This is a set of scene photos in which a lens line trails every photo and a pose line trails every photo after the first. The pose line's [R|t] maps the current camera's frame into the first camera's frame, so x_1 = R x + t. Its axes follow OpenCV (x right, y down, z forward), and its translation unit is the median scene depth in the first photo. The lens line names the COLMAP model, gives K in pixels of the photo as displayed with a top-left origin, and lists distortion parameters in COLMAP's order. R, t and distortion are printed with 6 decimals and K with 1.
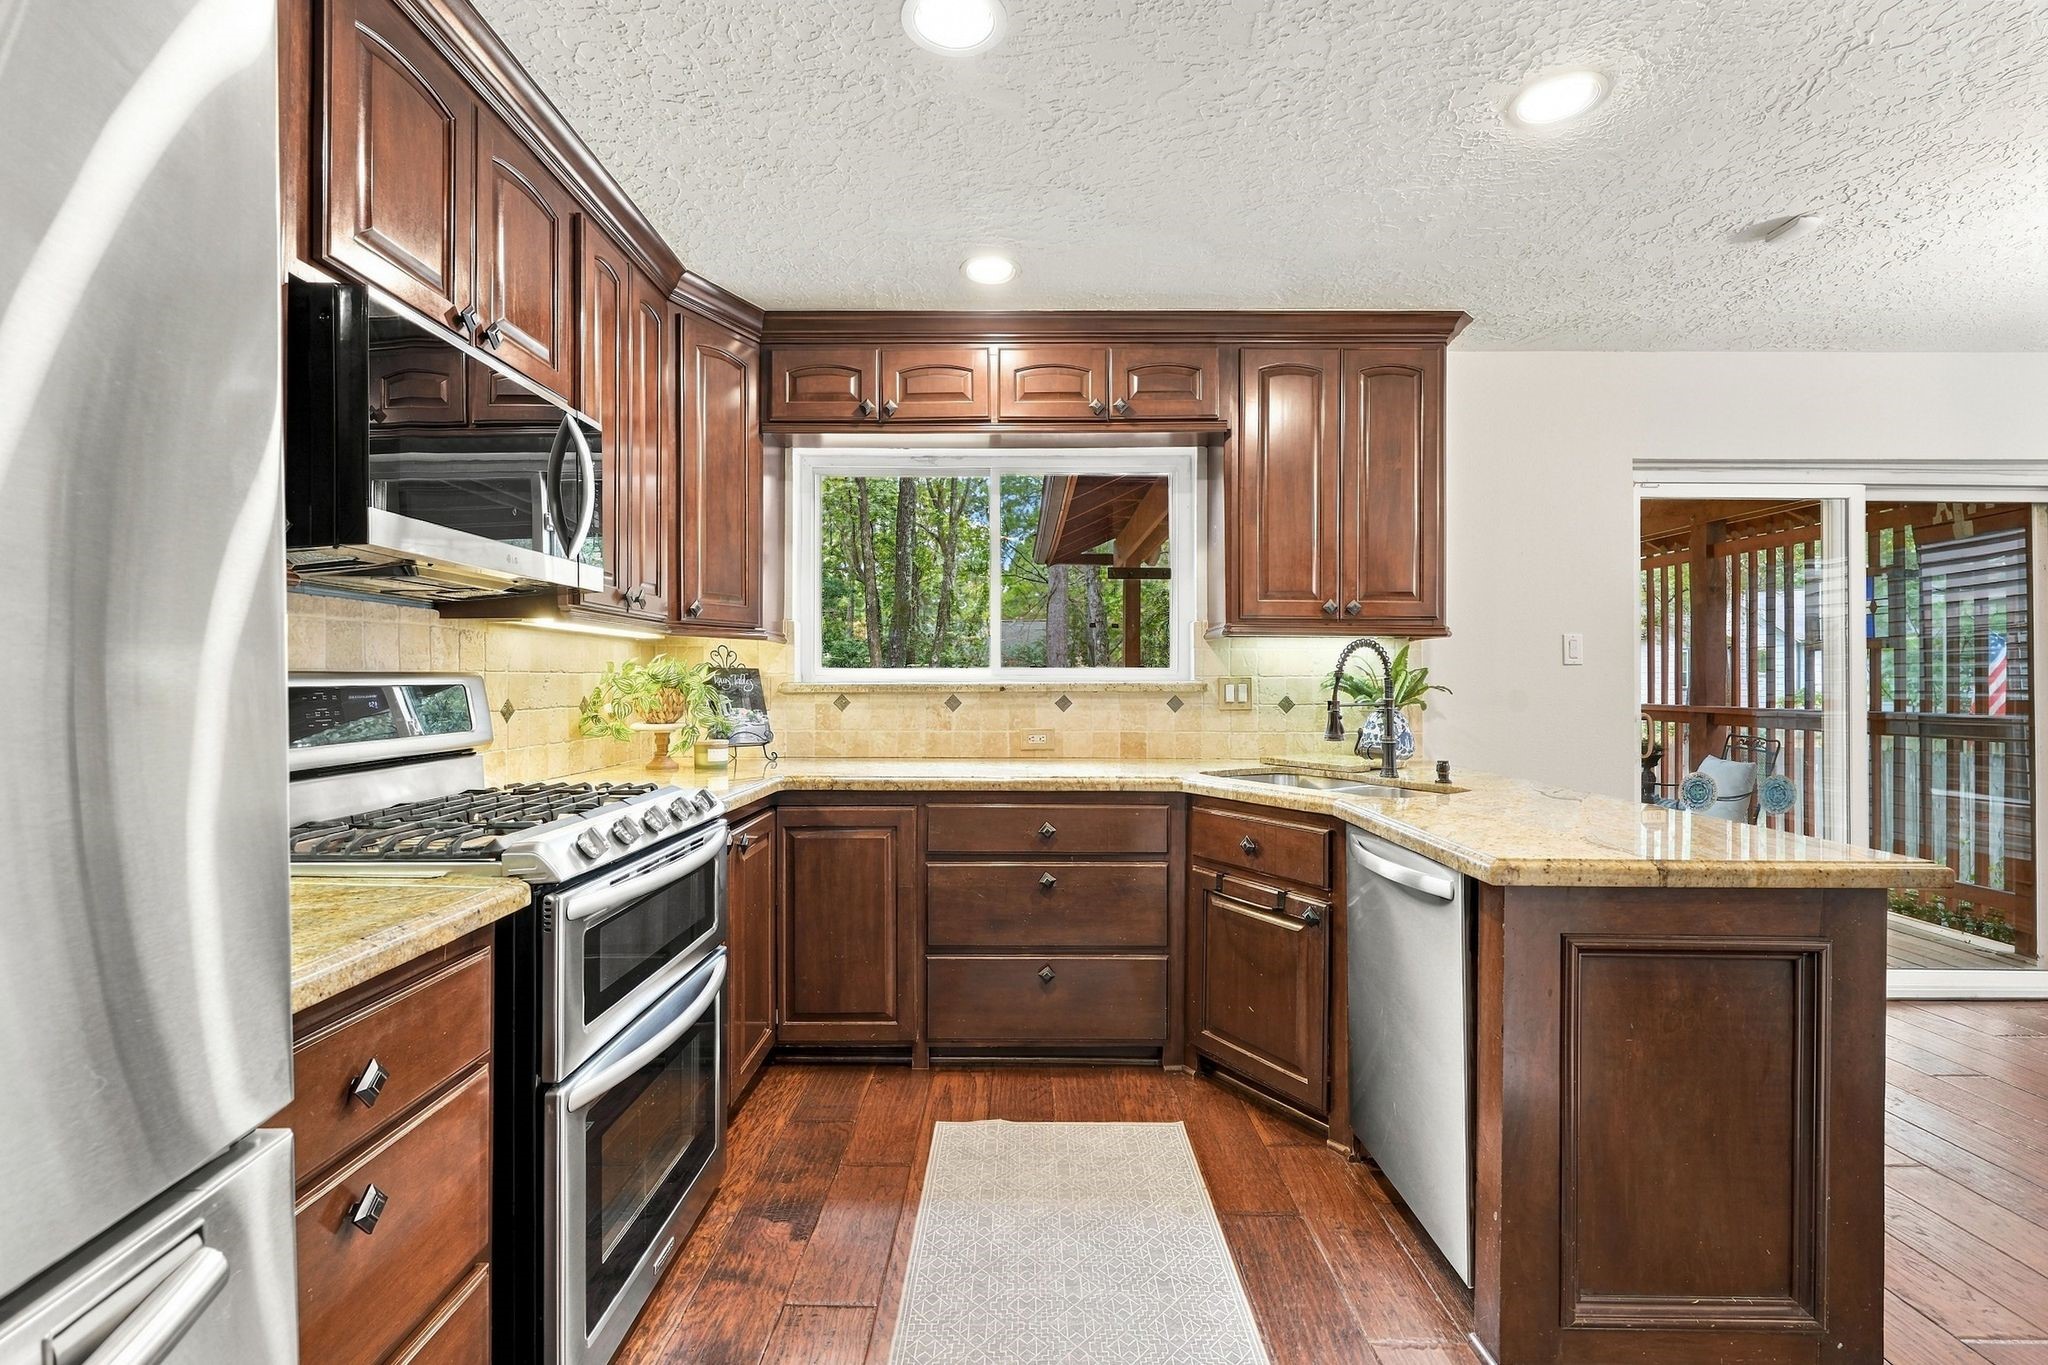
lens RADIAL K [[900.2, 0, 1004.3], [0, 900.2, 678.6], [0, 0, 1]] dist [0.005308, -0.001477]
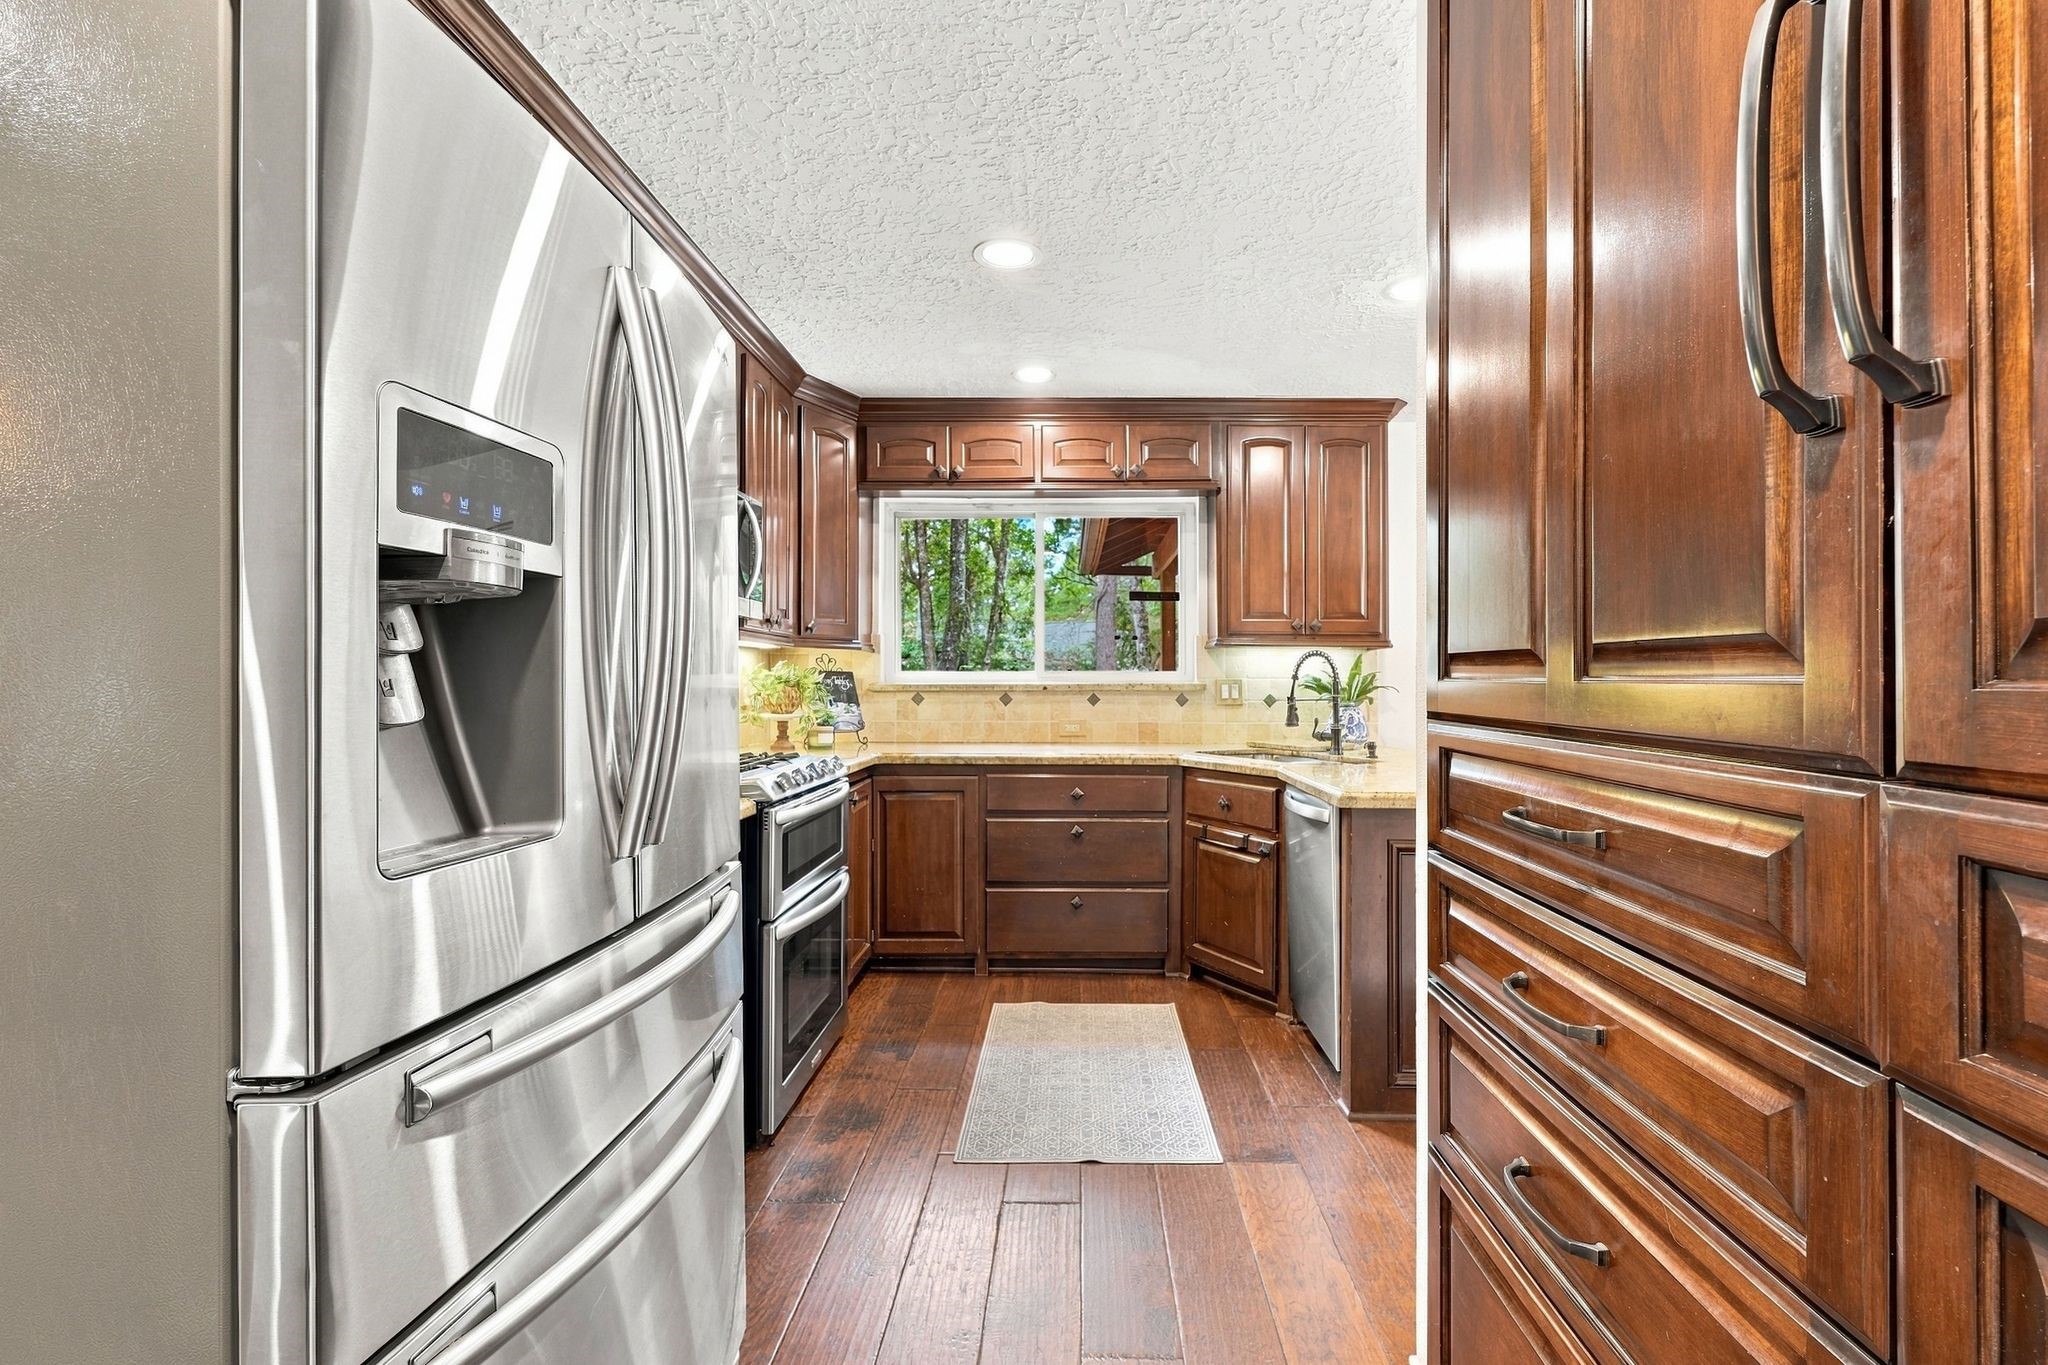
lens RADIAL K [[900.2, 0, 1037.2], [0, 900.2, 681.5], [0, 0, 1]] dist [0.005308, -0.001477]
pose [[0.999794, 0.000823, -0.020264, 0.015573], [-0.000806, 0.999999, 0.000859, 0.001352], [0.020265, -0.000842, 0.999794, -0.322746]]
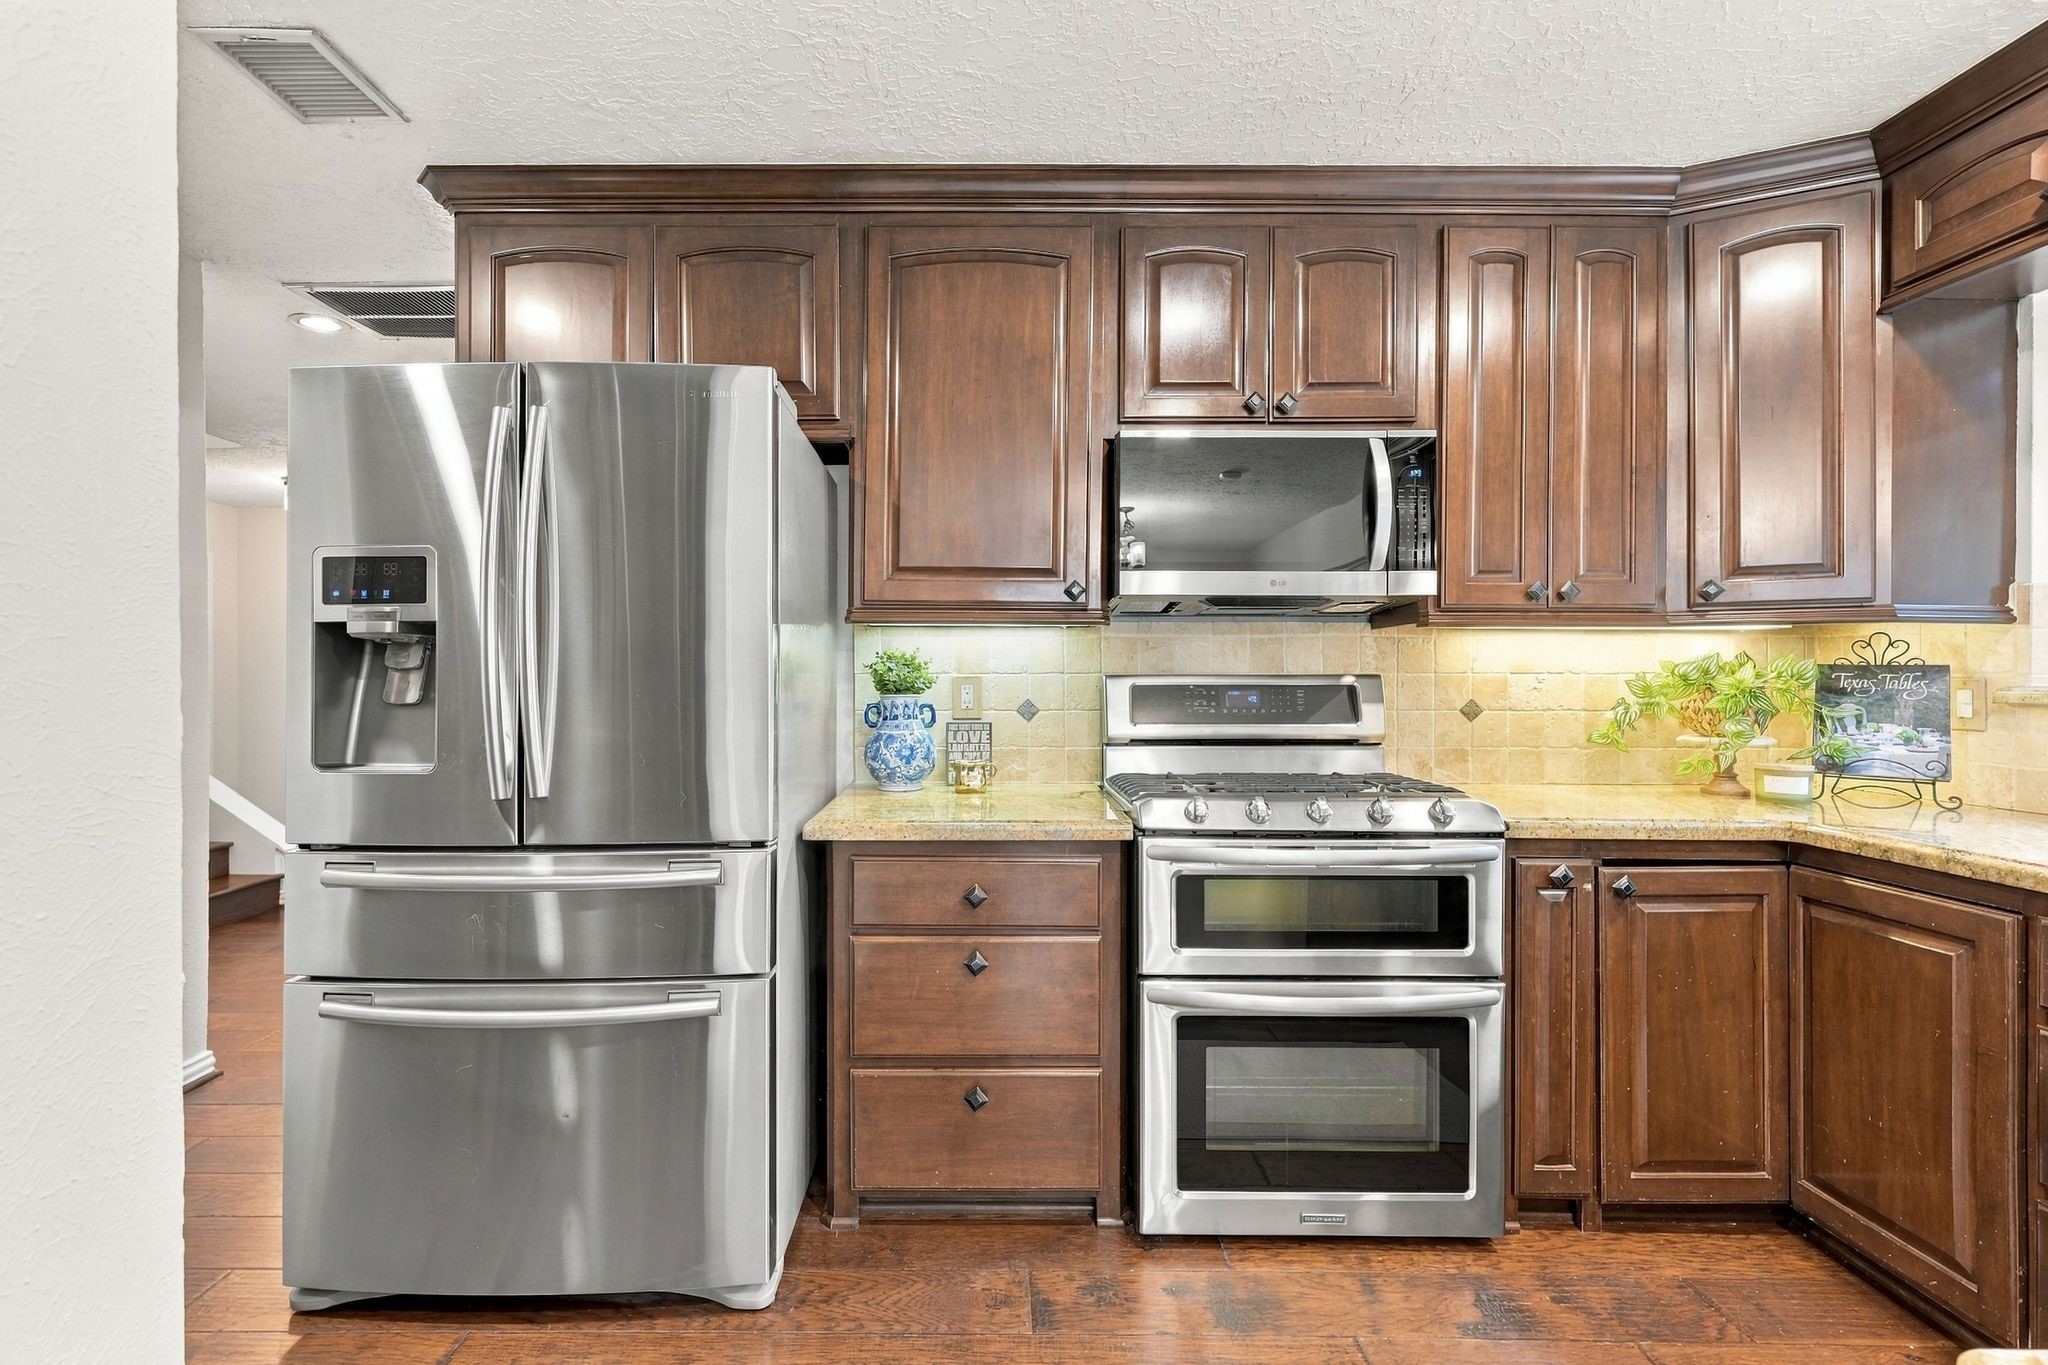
lens RADIAL K [[900.2, 0, 990.3], [0, 900.2, 685.3], [0, 0, 1]] dist [0.005308, -0.001477]
pose [[0.032597, 0.004436, -0.999459, 0.429521], [-0.000187, 0.999990, 0.004433, 0.001083], [0.999469, 0.000042, 0.032598, 0.364344]]
